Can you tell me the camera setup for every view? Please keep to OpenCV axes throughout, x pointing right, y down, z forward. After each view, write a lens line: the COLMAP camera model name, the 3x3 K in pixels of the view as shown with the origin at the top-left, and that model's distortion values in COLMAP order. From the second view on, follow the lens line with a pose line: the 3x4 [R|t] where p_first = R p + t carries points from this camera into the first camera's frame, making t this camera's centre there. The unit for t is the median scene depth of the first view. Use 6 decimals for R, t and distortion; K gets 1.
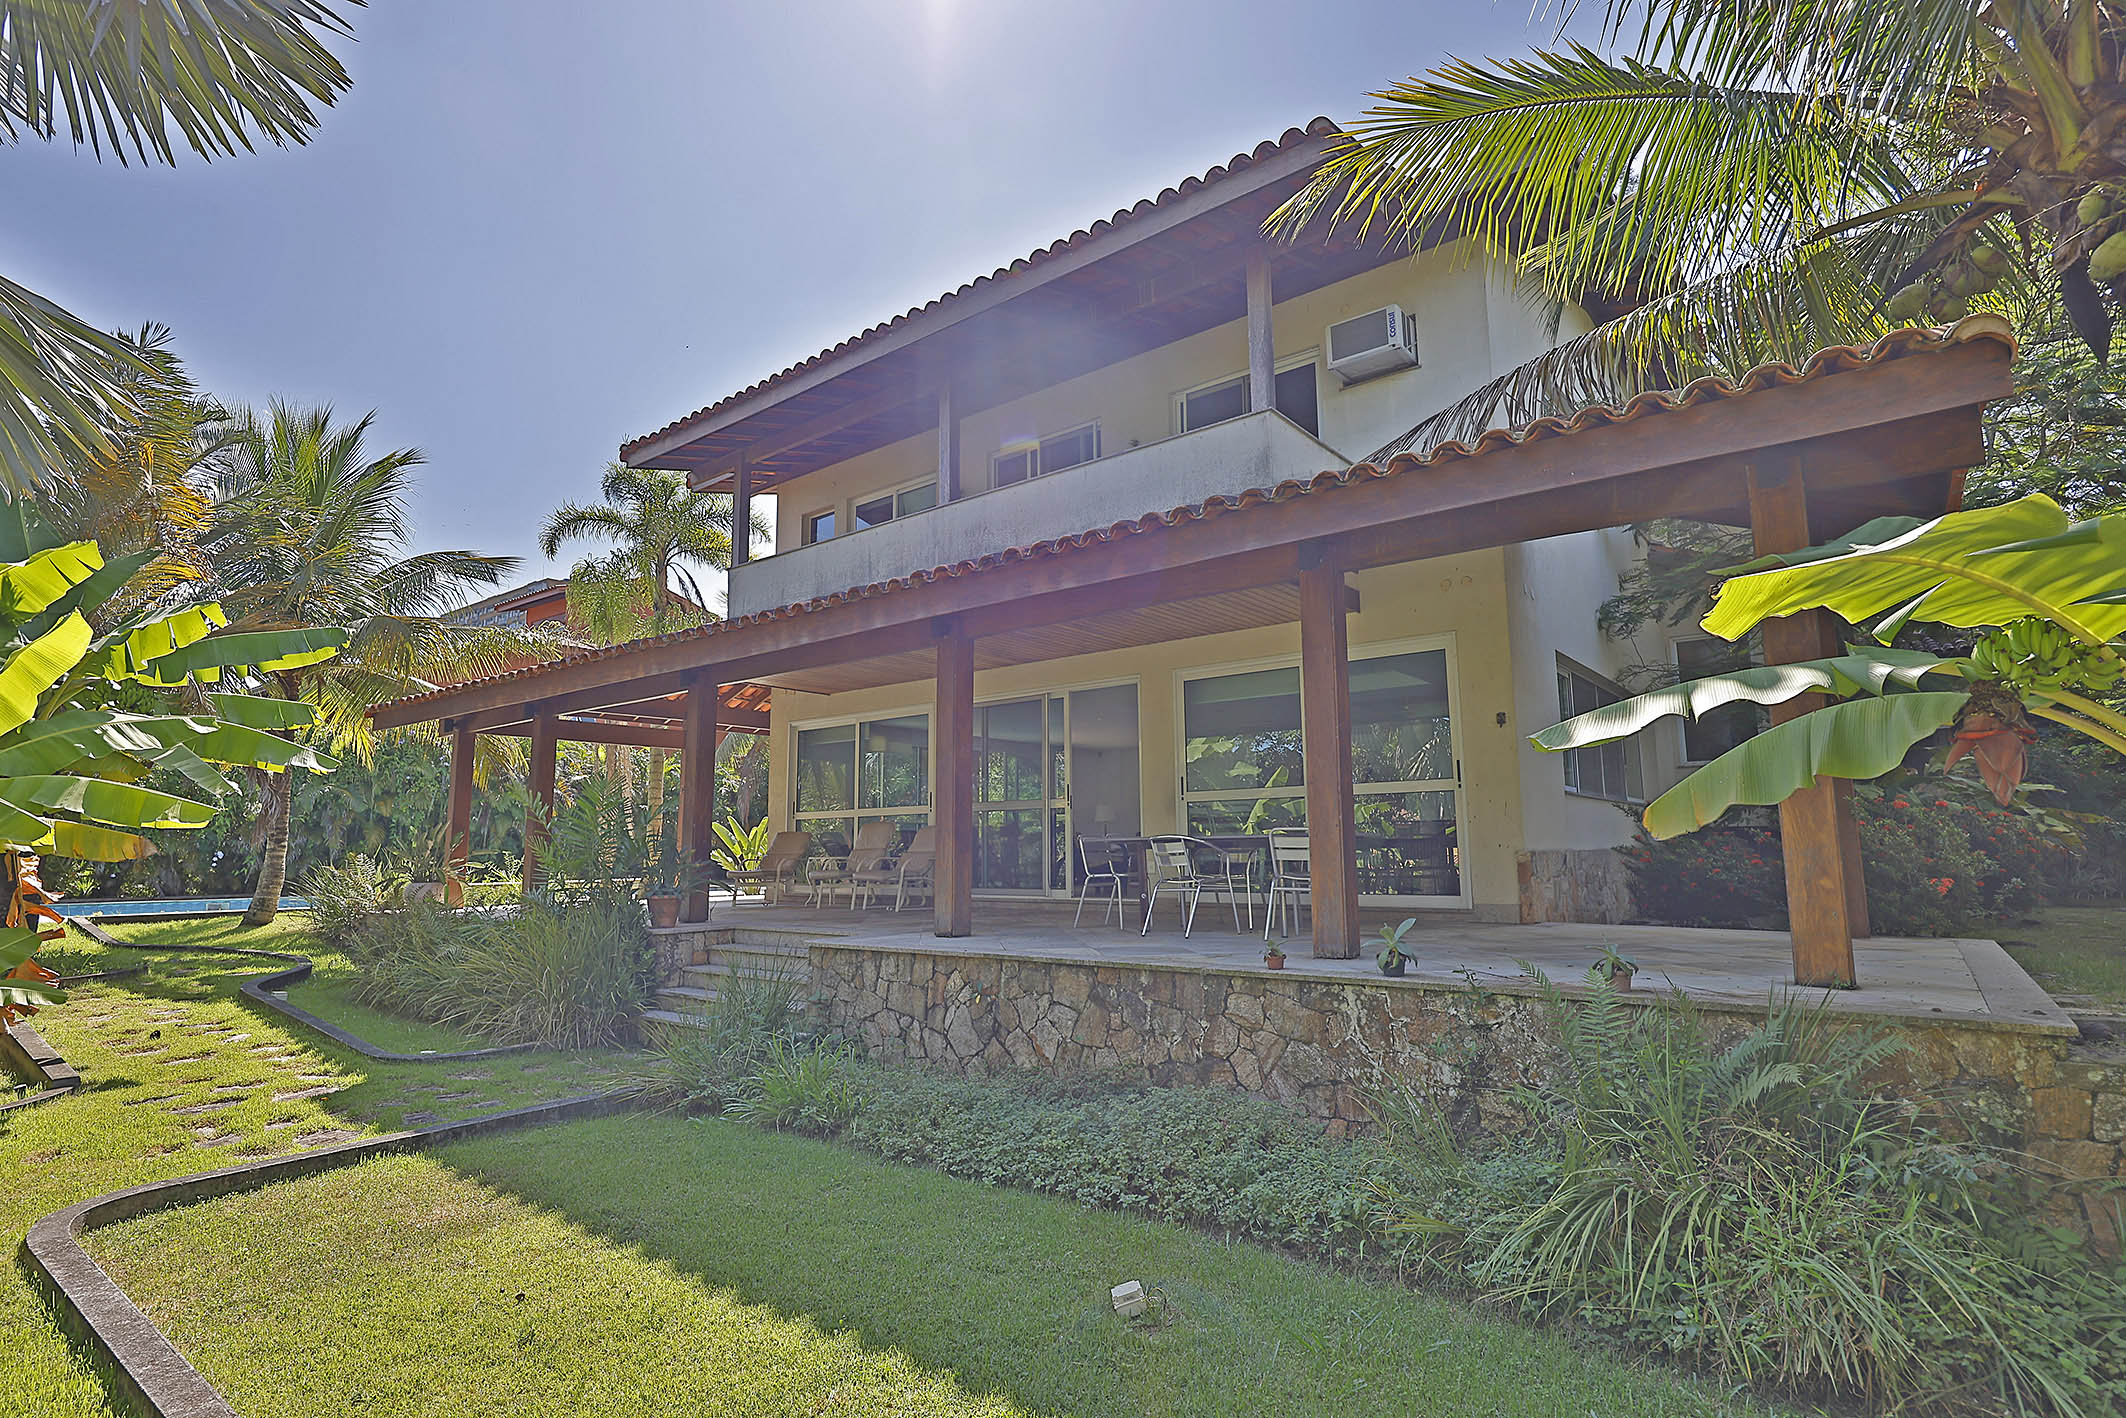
lens RADIAL K [[1069.0, 0, 1060.9], [0, 1069.0, 721.3], [0, 0, 1]] dist [0.000692, -0.000095]
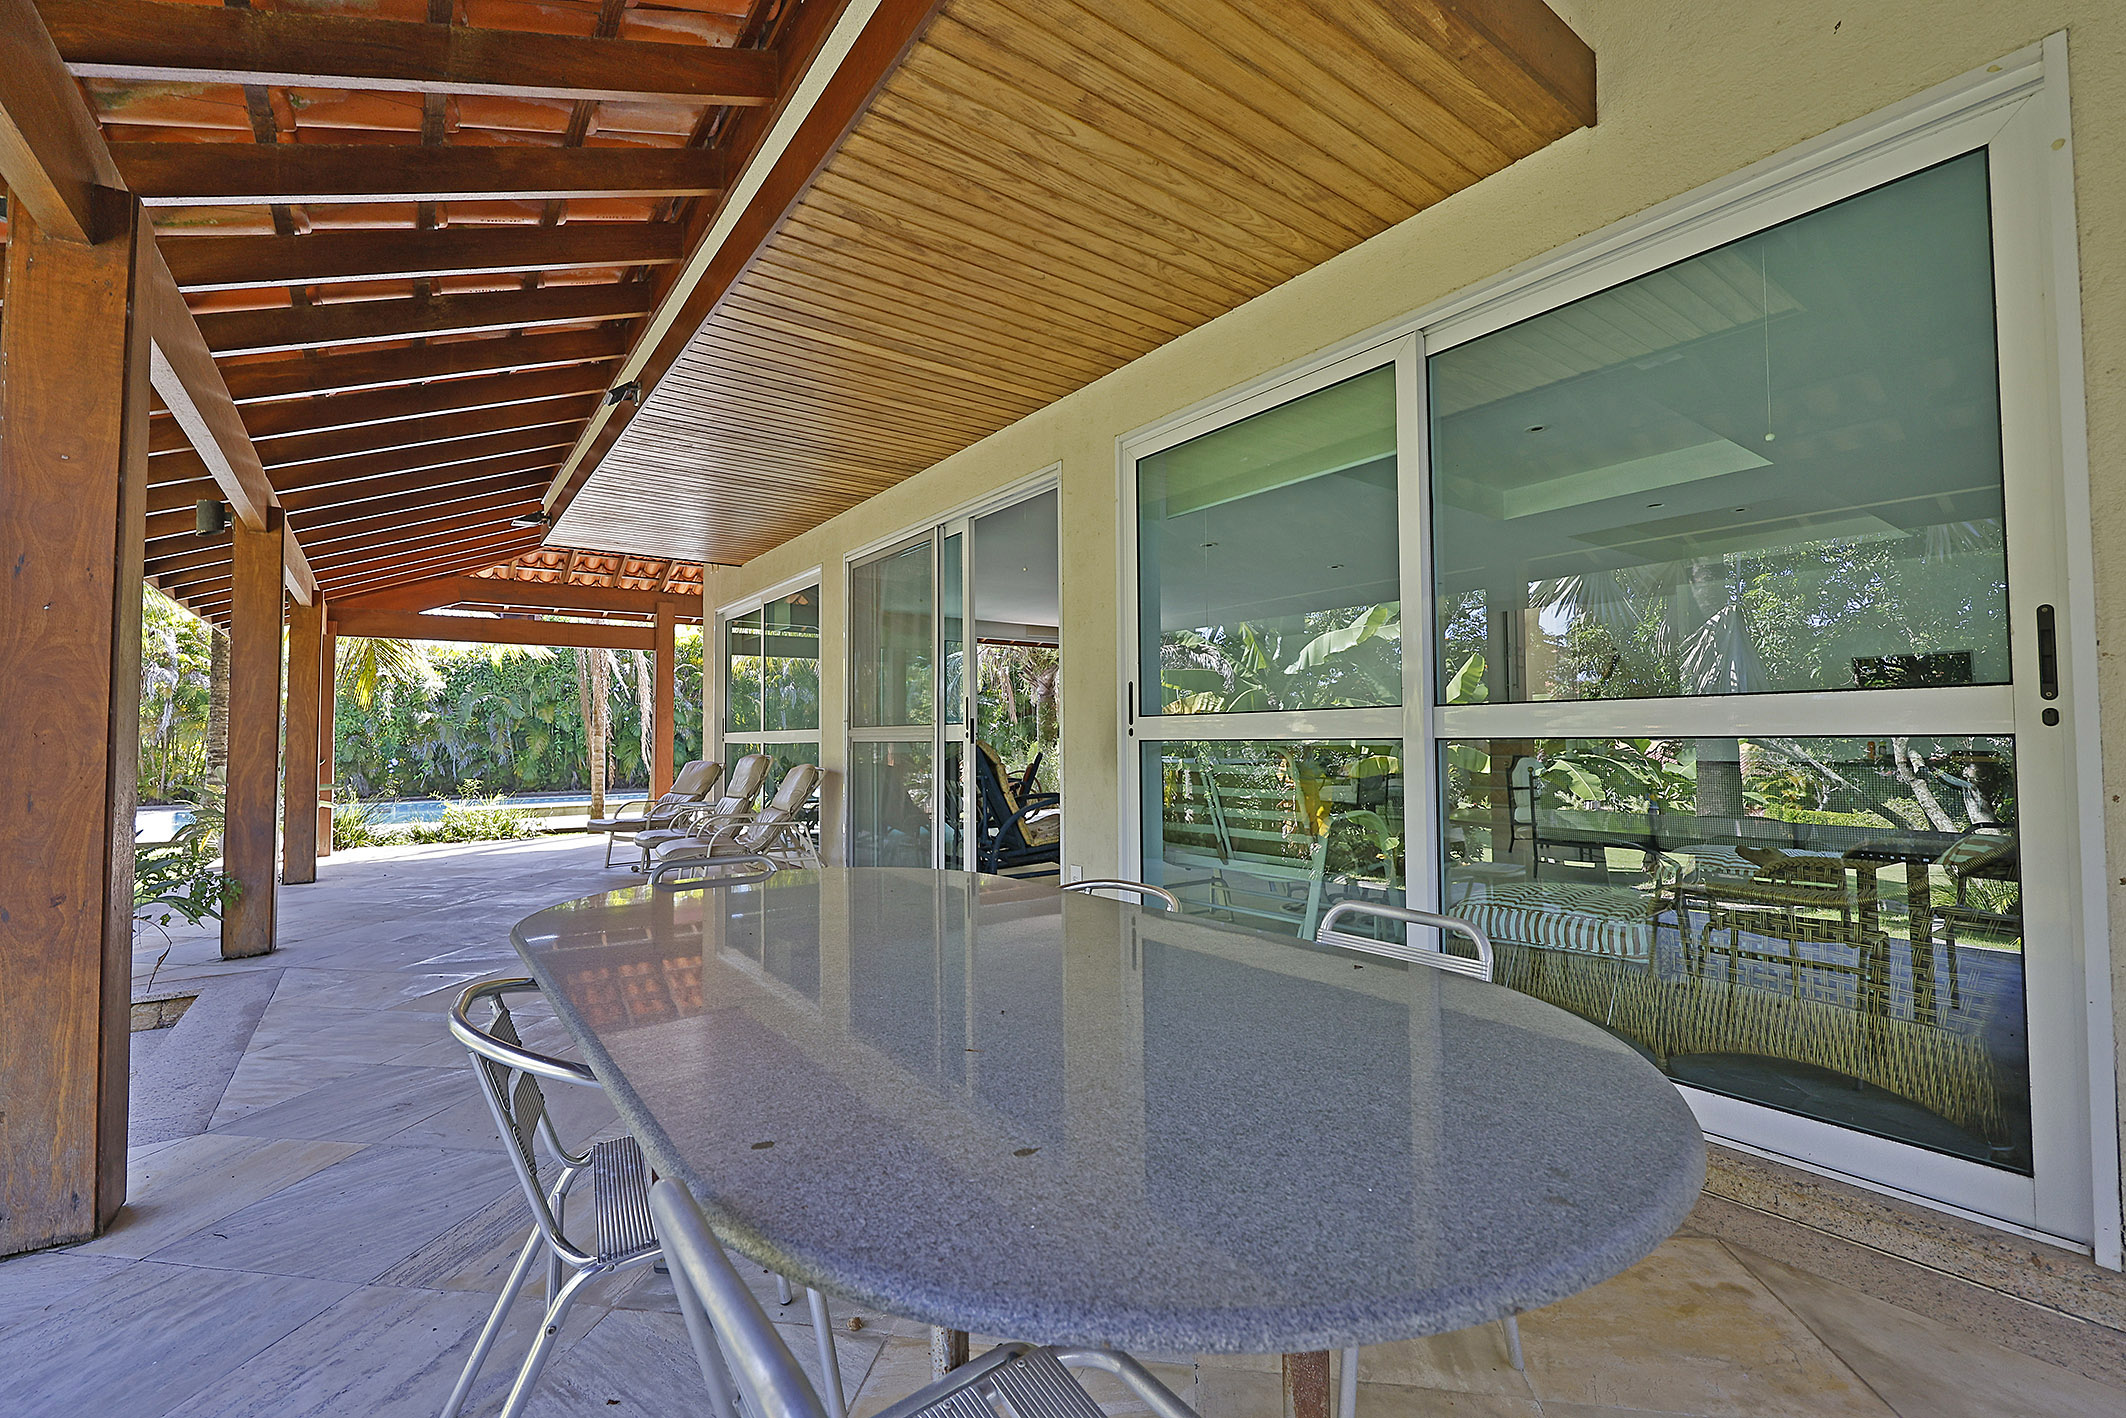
lens RADIAL K [[907.2, 0, 1061.7], [0, 907.2, 703.8], [0, 0, 1]] dist [0.002581, -0.000211]
pose [[0.964992, -0.008207, -0.262149, 0.296824], [0.030800, 0.996141, 0.082191, 0.048719], [0.260463, -0.087387, 0.961521, 1.040919]]
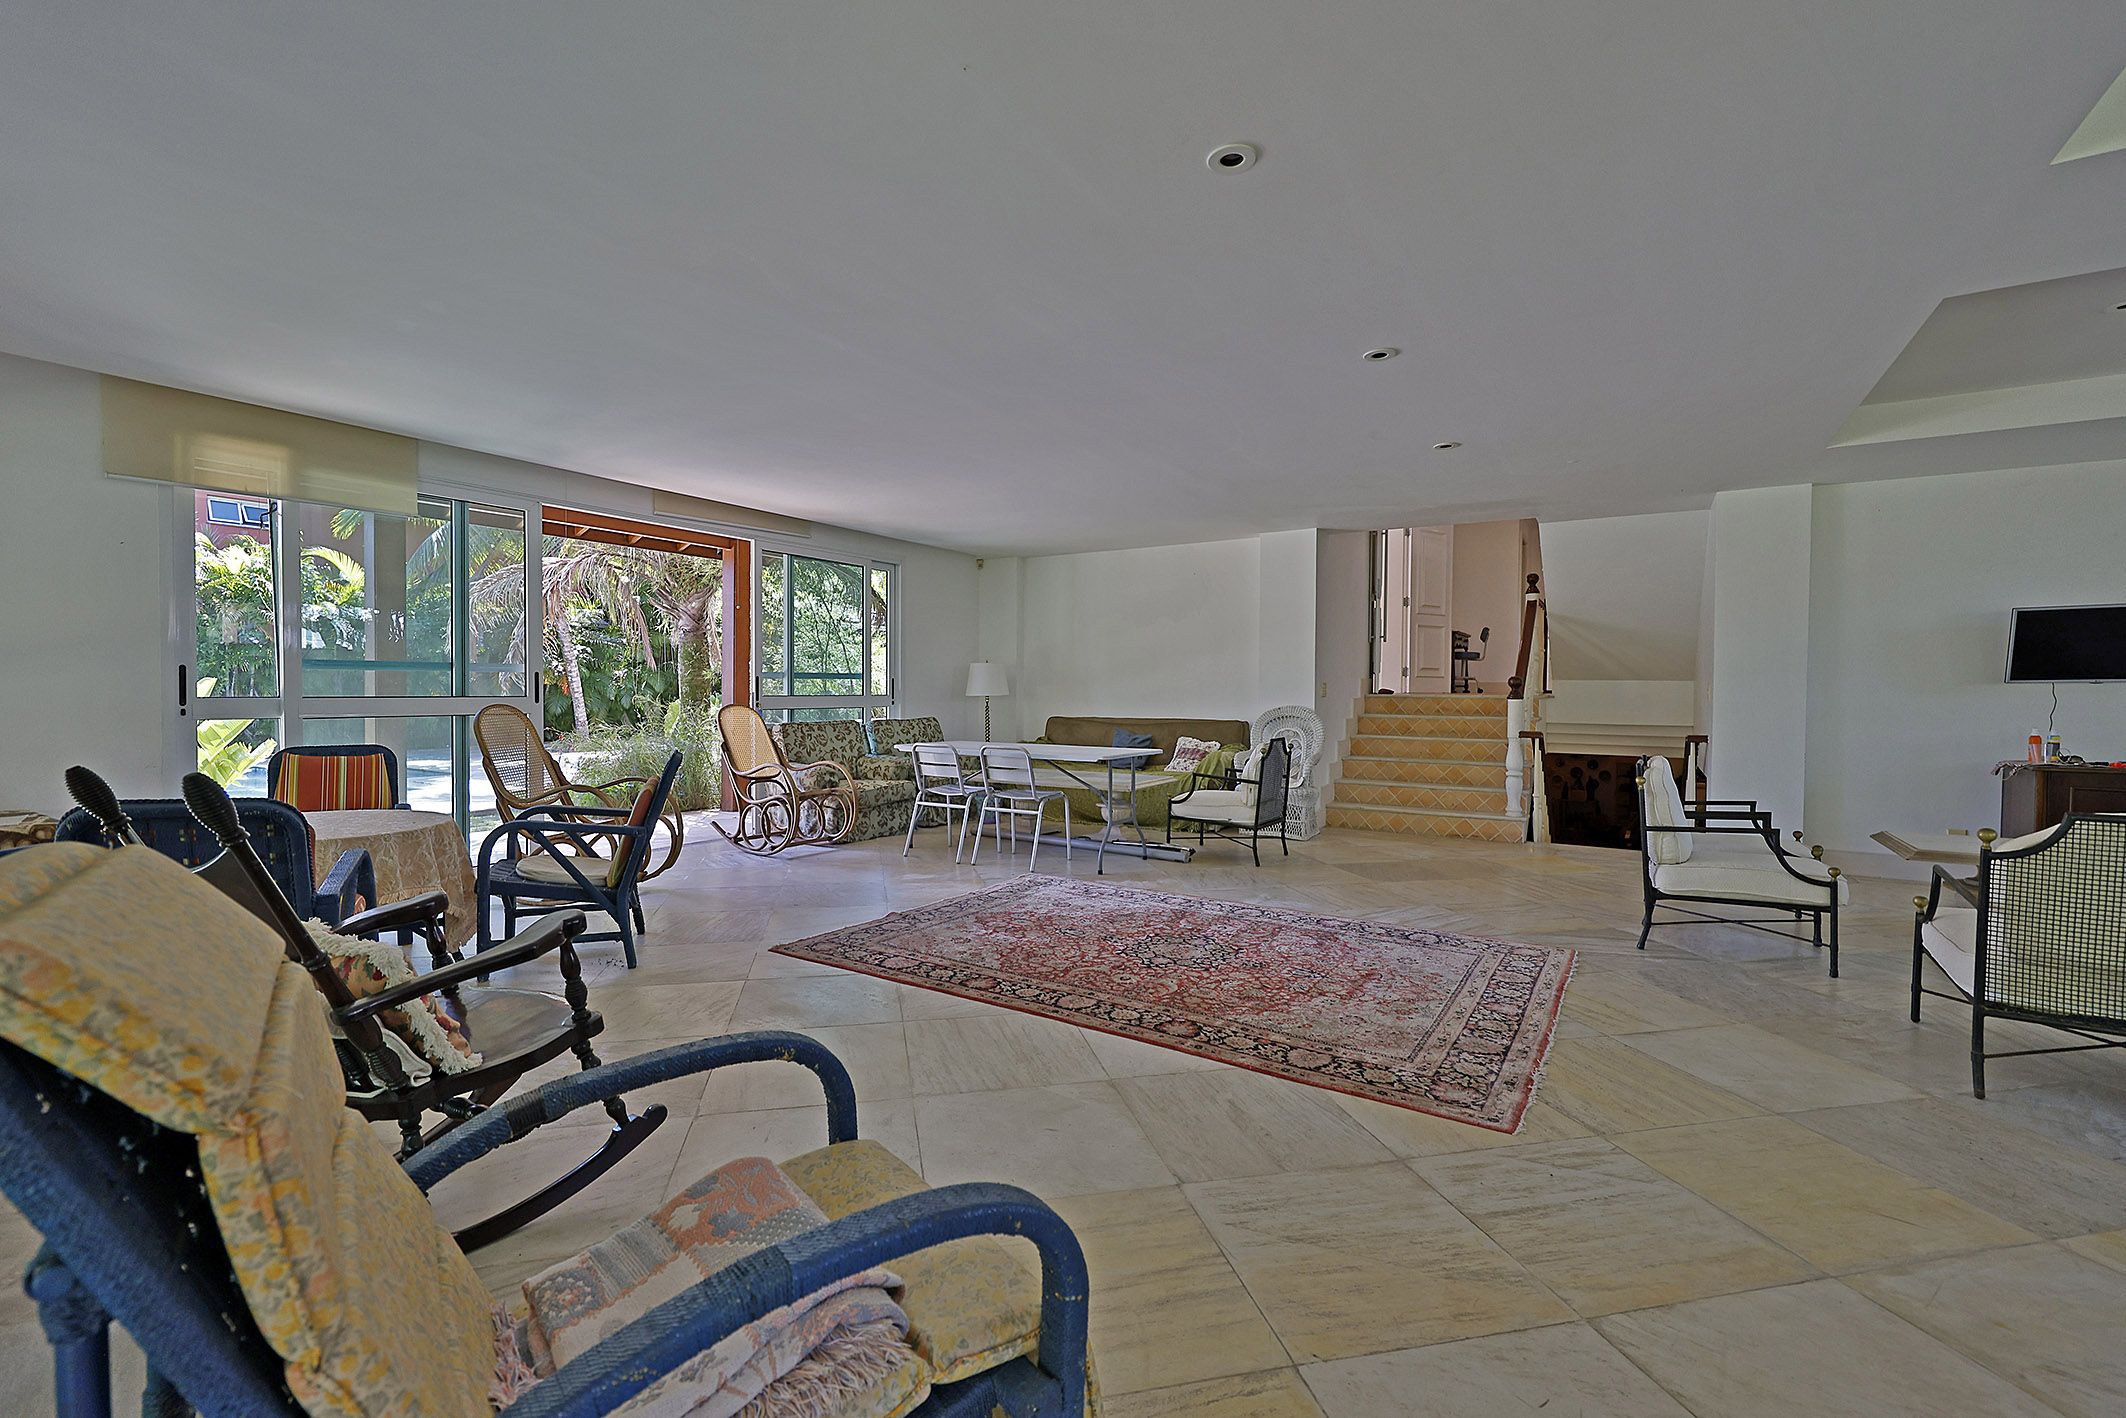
lens RADIAL K [[907.2, 0, 1062.3], [0, 907.2, 710.3], [0, 0, 1]] dist [0.002581, -0.000211]
pose [[0.994413, 0.013341, 0.104713, 0.088920], [-0.028490, 0.989088, 0.144547, 0.115169], [-0.101642, -0.146723, 0.983942, 1.741961]]
